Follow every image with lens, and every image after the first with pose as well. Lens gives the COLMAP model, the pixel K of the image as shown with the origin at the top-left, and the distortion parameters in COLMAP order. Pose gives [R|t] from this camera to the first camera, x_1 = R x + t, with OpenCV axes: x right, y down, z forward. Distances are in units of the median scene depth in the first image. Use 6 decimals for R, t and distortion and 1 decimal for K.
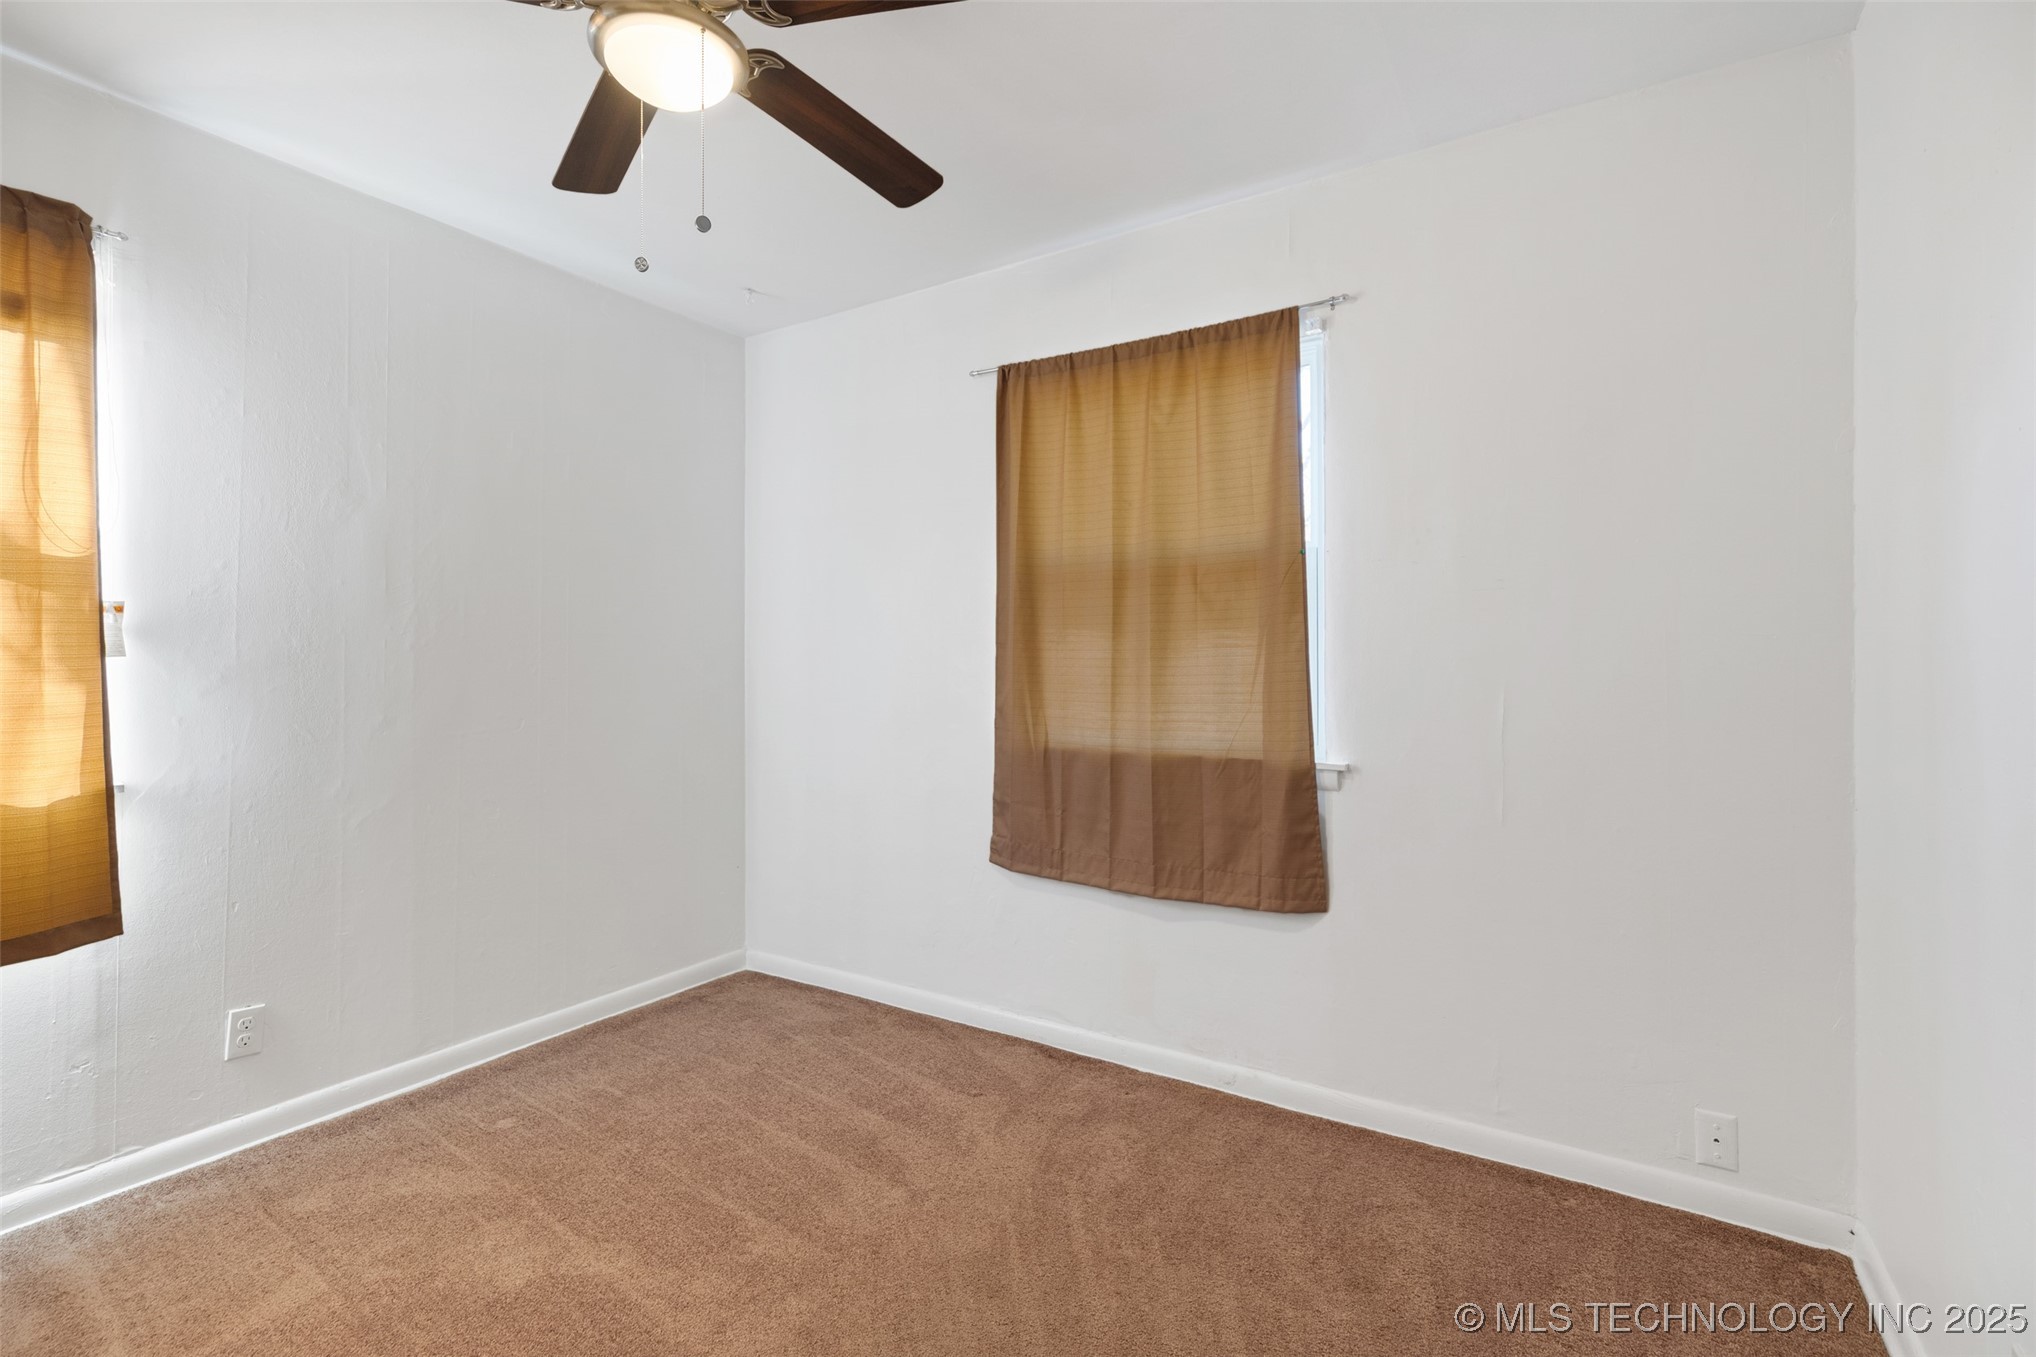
lens RADIAL K [[914.7, 0, 1027.1], [0, 914.7, 667.2], [0, 0, 1]] dist [0.002829, -0.000169]
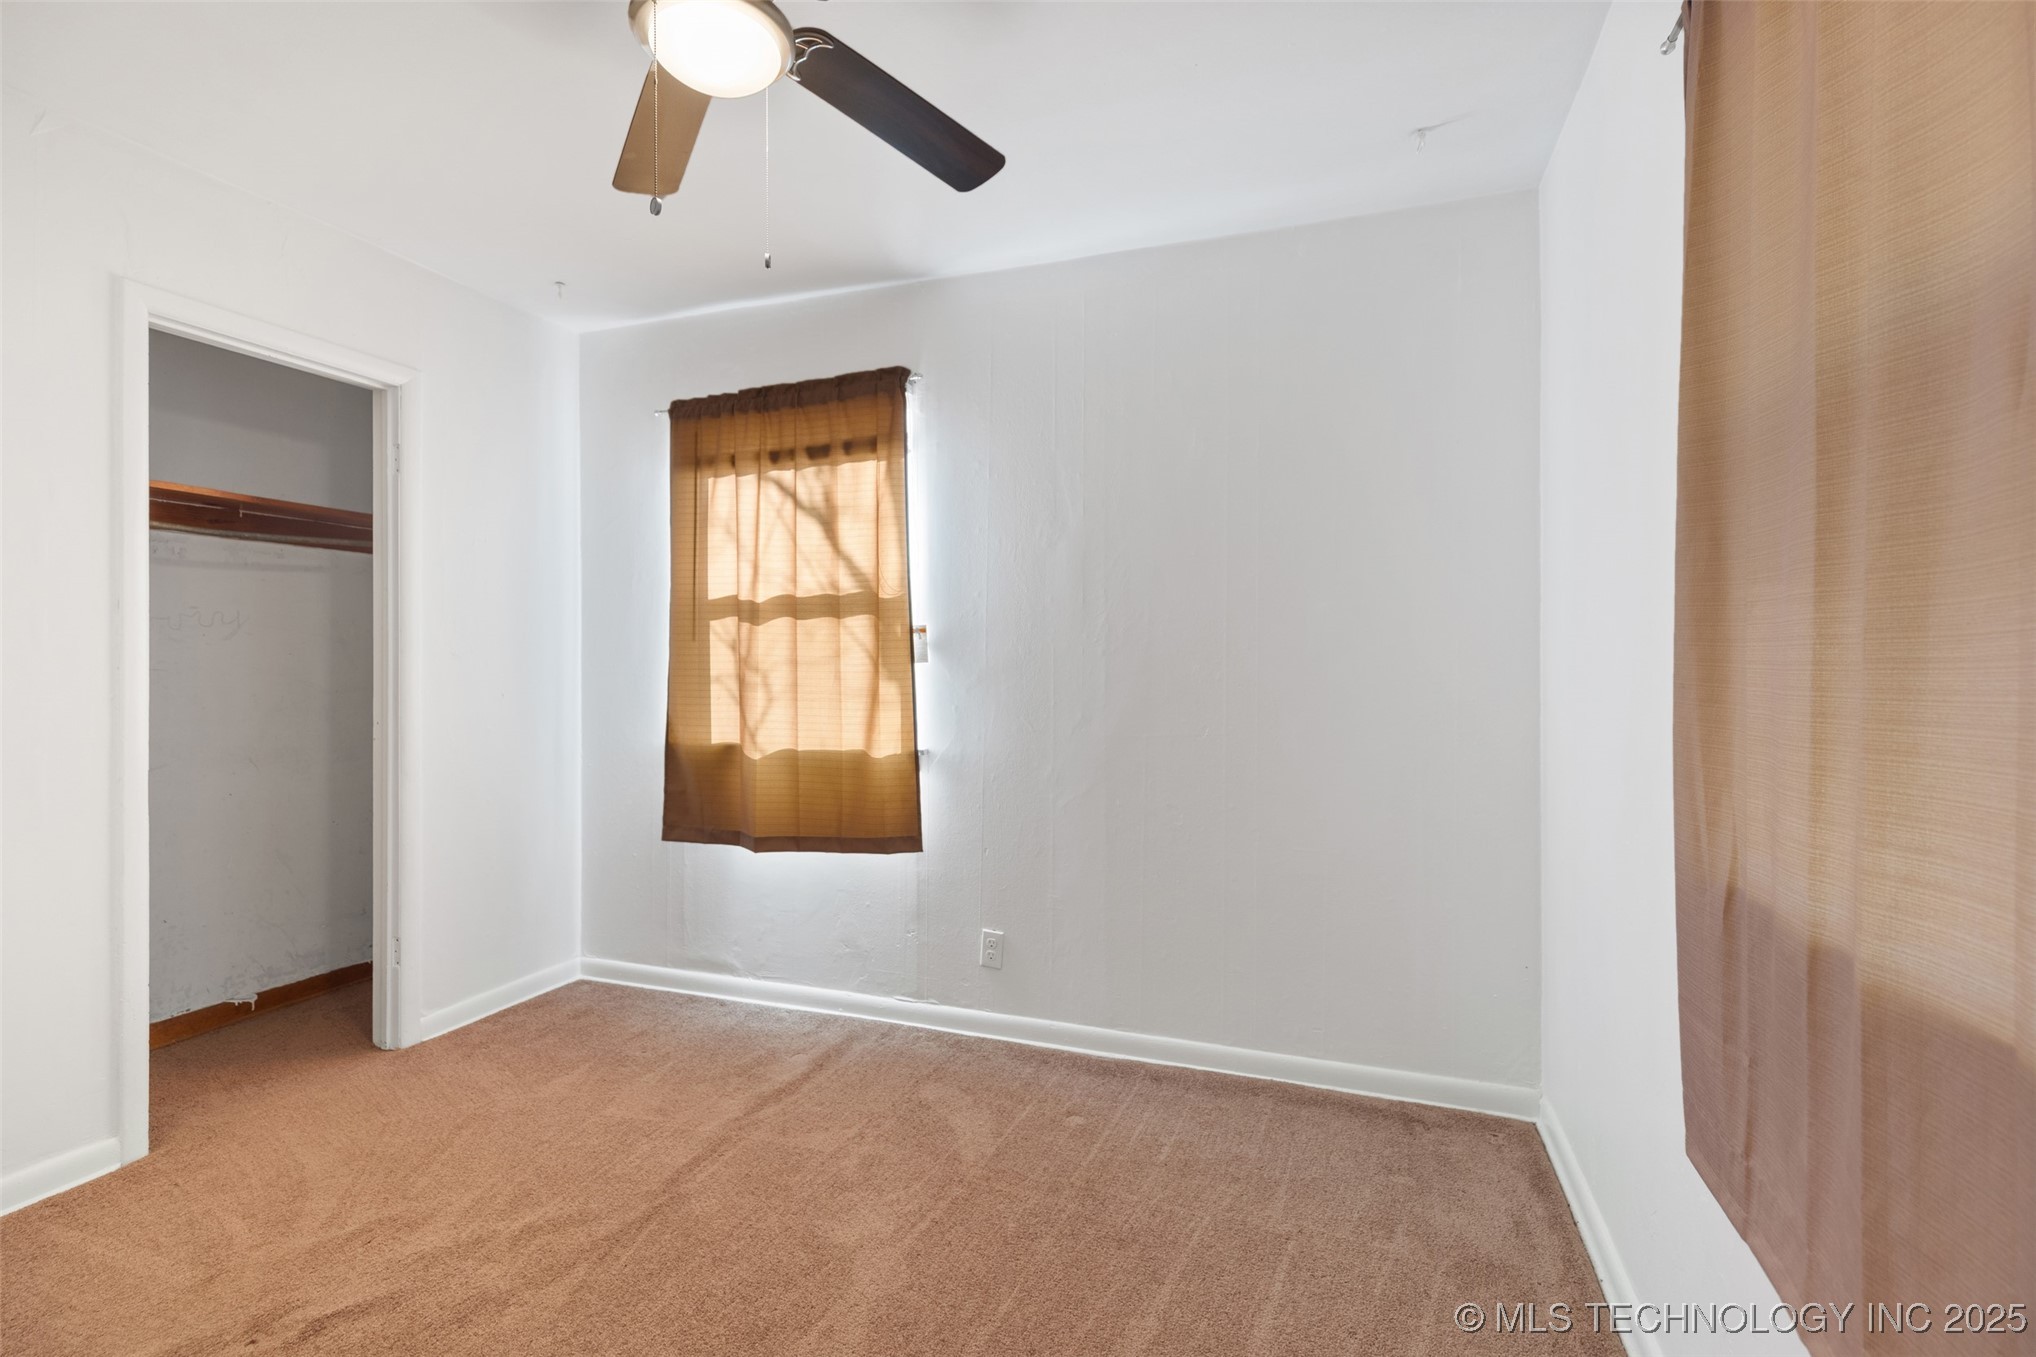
lens RADIAL K [[914.7, 0, 1027.1], [0, 914.7, 667.2], [0, 0, 1]] dist [0.002829, -0.000169]
pose [[0.210503, 0.004308, -0.977584, 0.474650], [-0.005678, 0.999979, 0.003184, -0.009783], [0.977577, 0.004881, 0.210523, 0.846933]]
